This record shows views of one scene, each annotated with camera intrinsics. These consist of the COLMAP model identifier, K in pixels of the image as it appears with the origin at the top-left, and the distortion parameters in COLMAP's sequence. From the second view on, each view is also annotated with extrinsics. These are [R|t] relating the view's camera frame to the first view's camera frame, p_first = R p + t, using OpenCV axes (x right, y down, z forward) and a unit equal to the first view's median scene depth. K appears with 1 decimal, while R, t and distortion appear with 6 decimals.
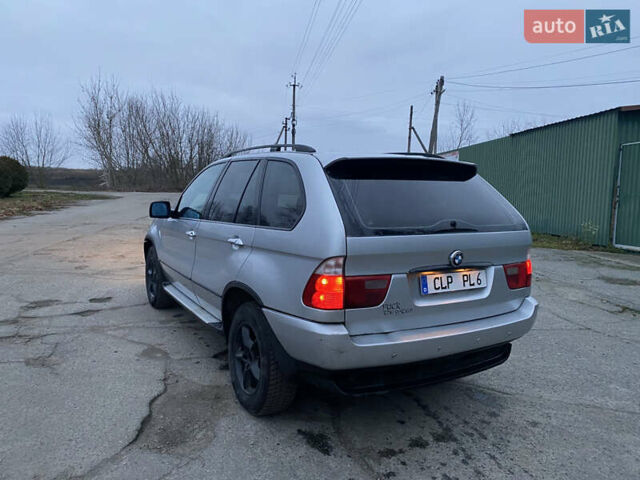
lens RADIAL K [[485.4, 0, 311.6], [0, 485.4, 239.6], [0, 0, 1]] dist [0.046239, -0.047799]
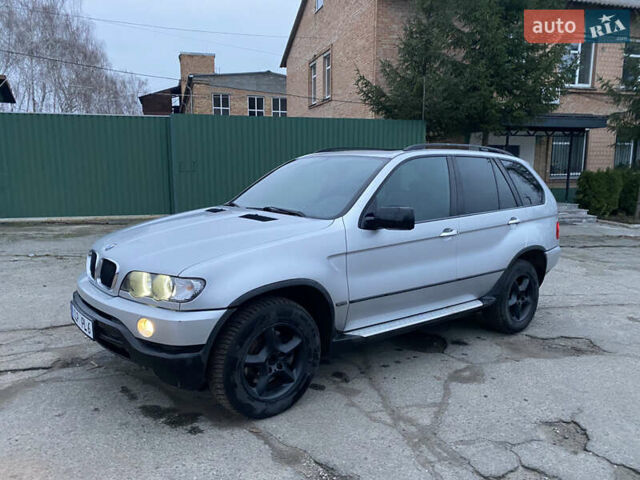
lens RADIAL K [[485.4, 0, 311.6], [0, 485.4, 239.6], [0, 0, 1]] dist [0.046239, -0.047799]
pose [[-0.149356, -0.168484, 0.974323, -1.556111], [0.086578, 0.979363, 0.182627, -0.269181], [-0.984986, 0.111631, -0.131686, 1.938418]]
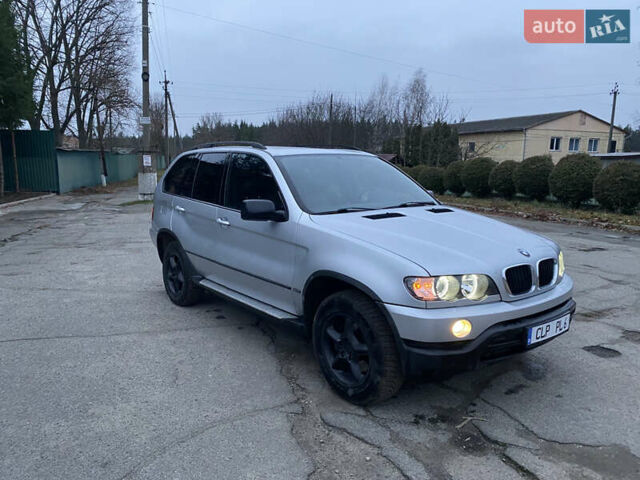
lens RADIAL K [[485.4, 0, 311.6], [0, 485.4, 239.6], [0, 0, 1]] dist [0.046239, -0.047799]
pose [[-0.987246, -0.015232, -0.158475, 0.150723], [-0.056395, 0.964327, 0.258637, -0.371335], [0.148882, 0.264275, -0.952887, 3.146612]]
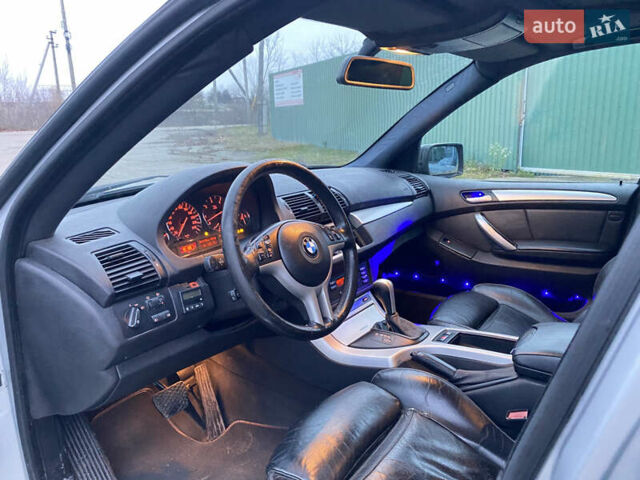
lens RADIAL K [[485.4, 0, 311.6], [0, 485.4, 239.6], [0, 0, 1]] dist [0.046239, -0.047799]
pose [[0.910434, -0.139137, 0.389551, -0.410281], [0.083637, 0.984200, 0.156058, -0.129837], [-0.405110, -0.109500, 0.907687, 1.279474]]
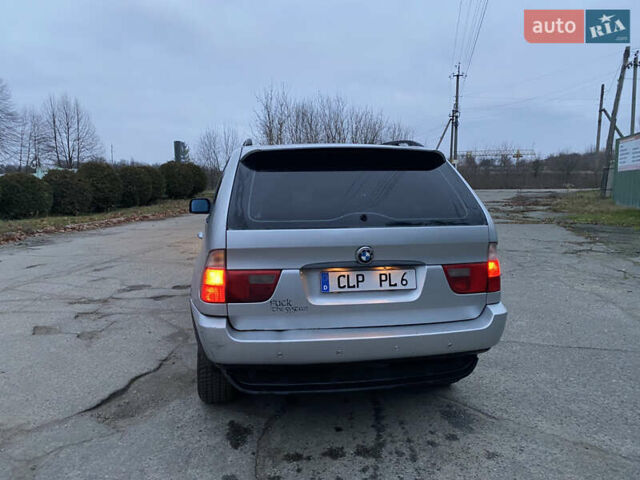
lens RADIAL K [[485.4, 0, 311.6], [0, 485.4, 239.6], [0, 0, 1]] dist [0.046239, -0.047799]
pose [[0.935850, 0.014651, -0.352095, 0.485433], [-0.013021, 0.999891, 0.006996, 0.004738], [0.352159, -0.001962, 0.935938, 0.113647]]
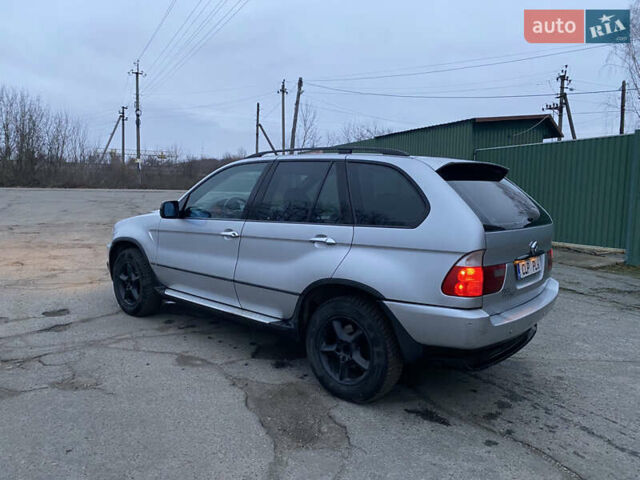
lens RADIAL K [[485.4, 0, 311.6], [0, 485.4, 239.6], [0, 0, 1]] dist [0.046239, -0.047799]
pose [[0.941564, -0.032562, 0.335256, -0.588372], [0.029304, 0.999461, 0.014773, -0.015499], [-0.335557, -0.004086, 0.942011, 0.037560]]
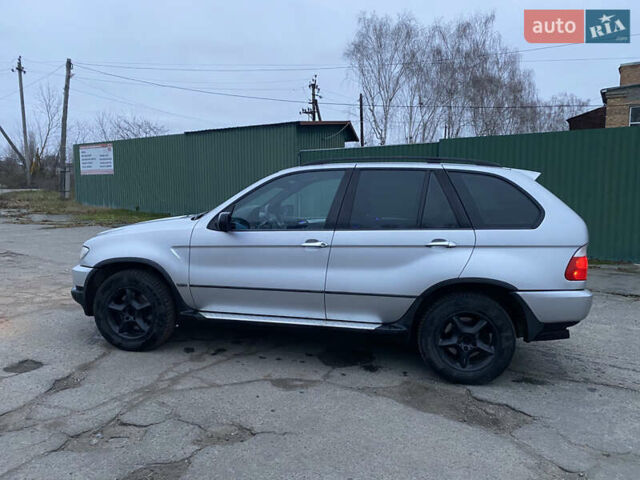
lens RADIAL K [[485.4, 0, 311.6], [0, 485.4, 239.6], [0, 0, 1]] dist [0.046239, -0.047799]
pose [[0.645803, -0.094622, 0.757618, -1.349039], [0.080311, 0.995205, 0.055837, -0.105497], [-0.759269, 0.024785, 0.650305, 0.553654]]
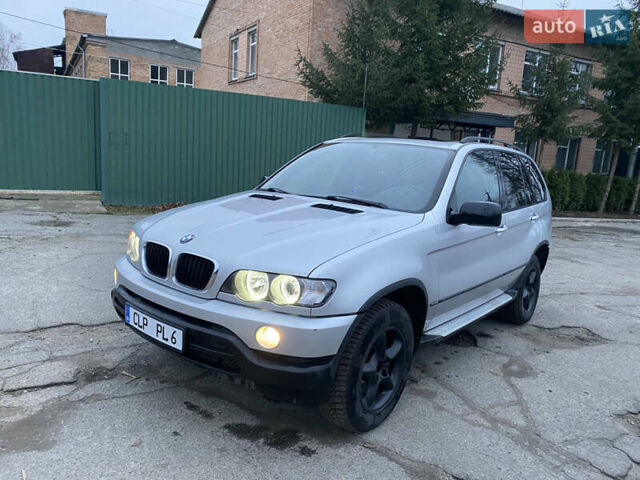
lens RADIAL K [[488.5, 0, 317.5], [0, 488.5, 233.2], [0, 0, 1]] dist [0.017747, -0.002732]
pose [[-0.363480, -0.197545, 0.910417, -1.355414], [0.016211, 0.975770, 0.218197, -0.297338], [-0.931461, 0.094069, -0.351470, 2.317252]]
